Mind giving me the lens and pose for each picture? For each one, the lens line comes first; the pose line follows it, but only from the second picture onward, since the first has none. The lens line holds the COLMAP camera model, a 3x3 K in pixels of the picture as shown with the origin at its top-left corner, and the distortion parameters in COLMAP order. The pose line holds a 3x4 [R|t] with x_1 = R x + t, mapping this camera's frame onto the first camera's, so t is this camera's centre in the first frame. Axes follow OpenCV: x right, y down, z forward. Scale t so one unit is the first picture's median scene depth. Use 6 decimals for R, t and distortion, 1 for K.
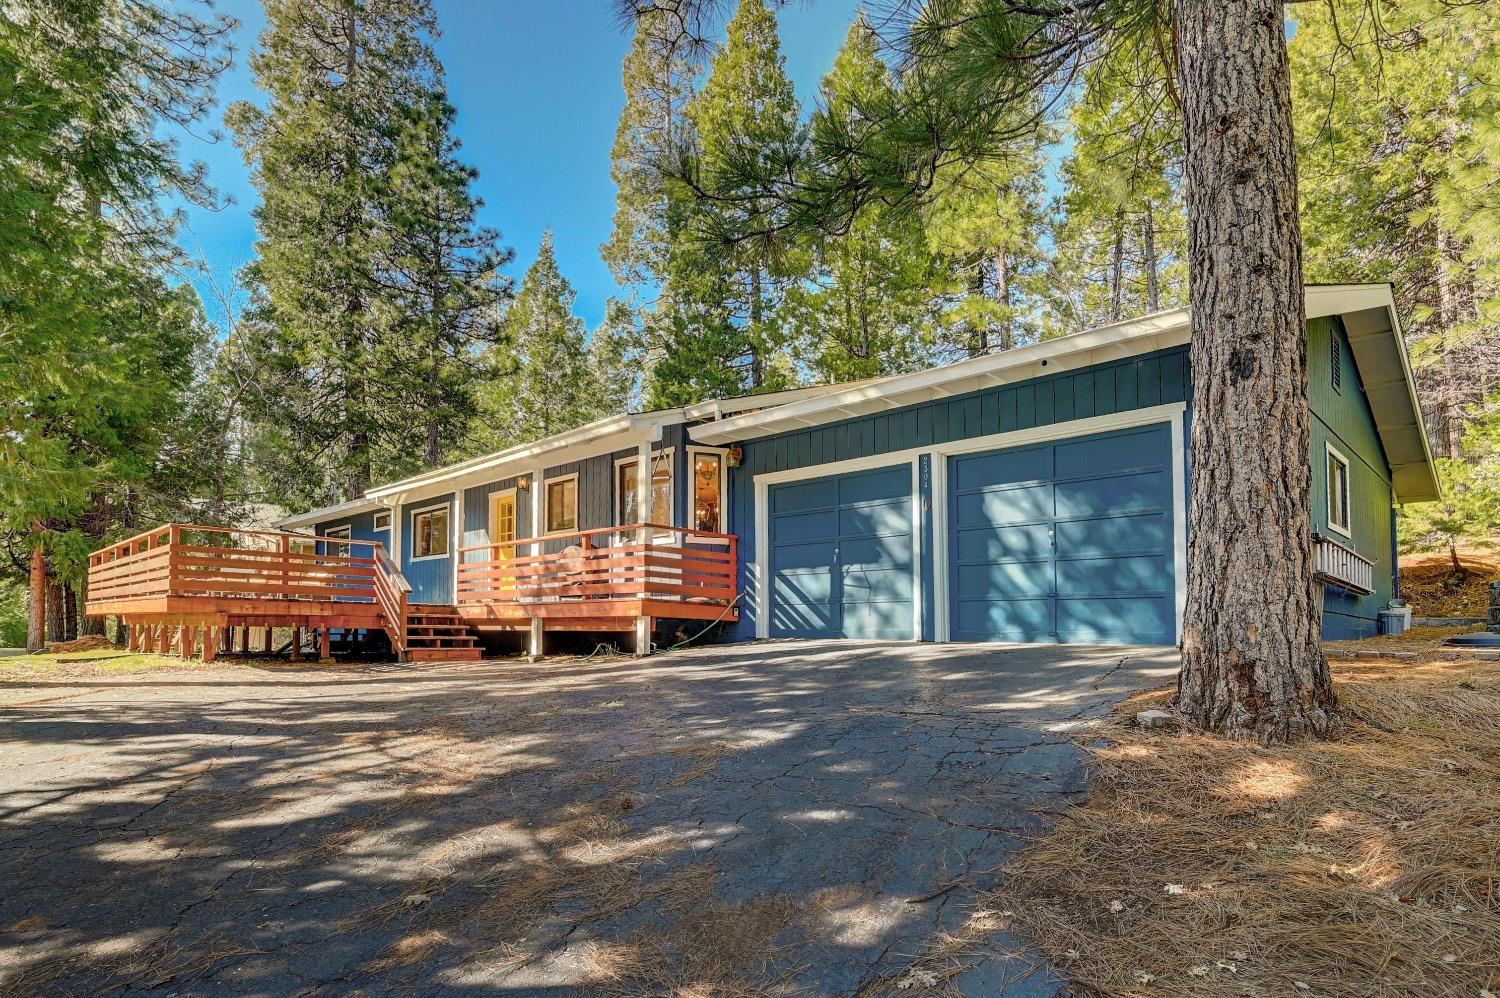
lens RADIAL K [[750.6, 0, 762.3], [0, 750.6, 628.7], [0, 0, 1]] dist [-0.005543, 0.000698]
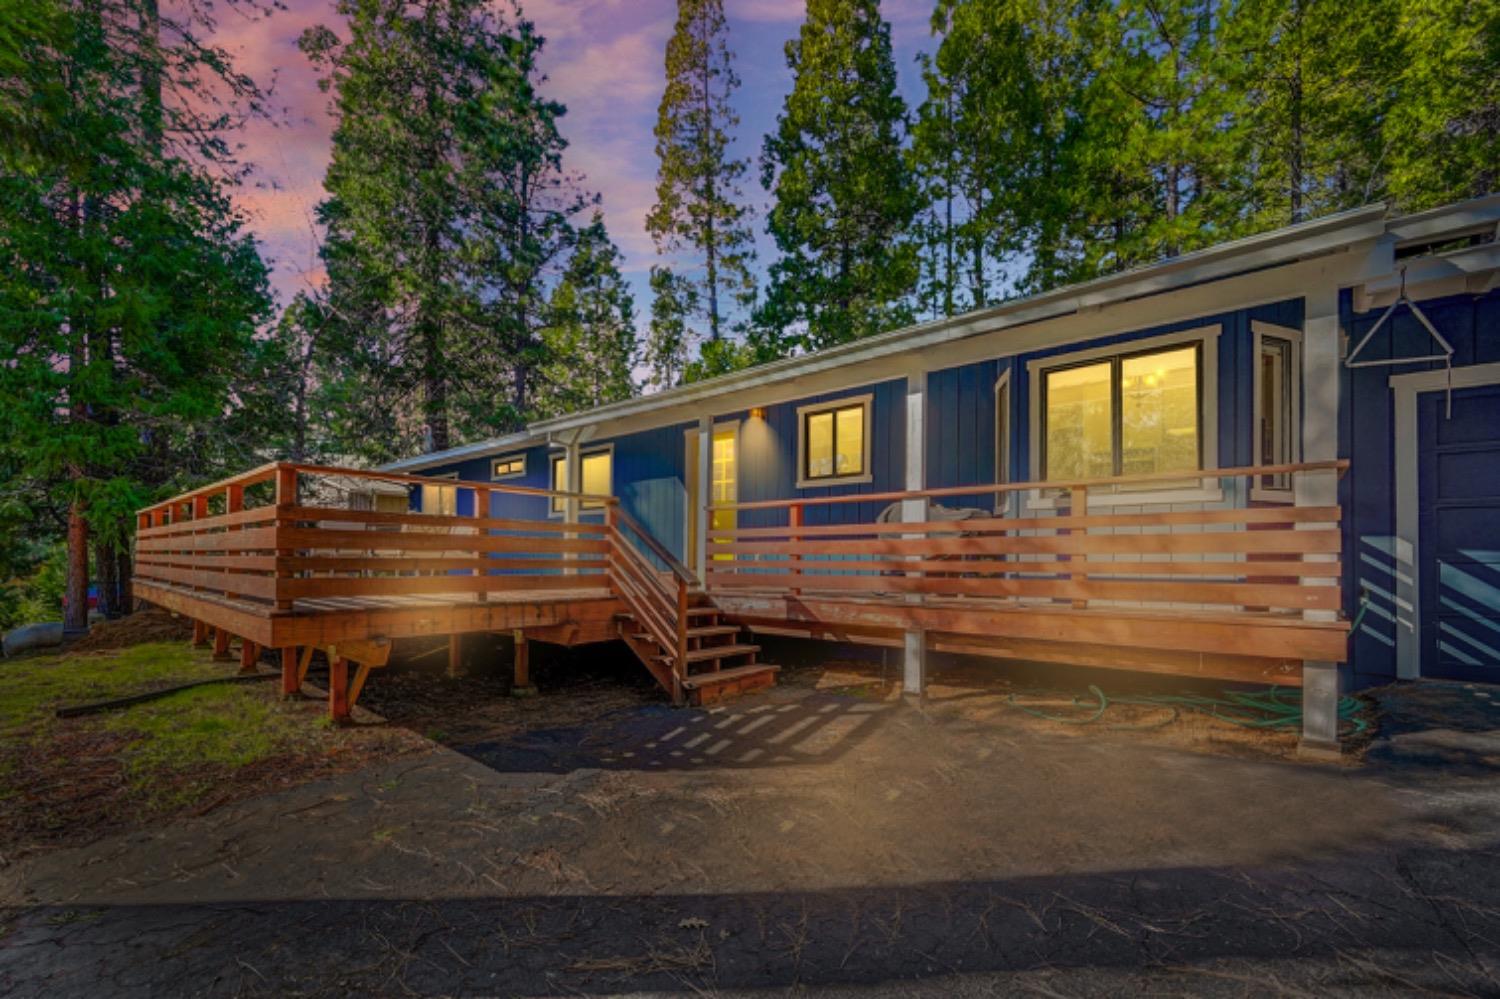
lens RADIAL K [[591.0, 0, 732.2], [0, 591.0, 558.9], [0, 0, 1]] dist [-0.003330, 0.000235]
pose [[0.999450, -0.003000, 0.033023, -0.304469], [0.002957, 0.999995, 0.001361, -0.045864], [-0.033027, -0.001263, 0.999454, 0.364231]]
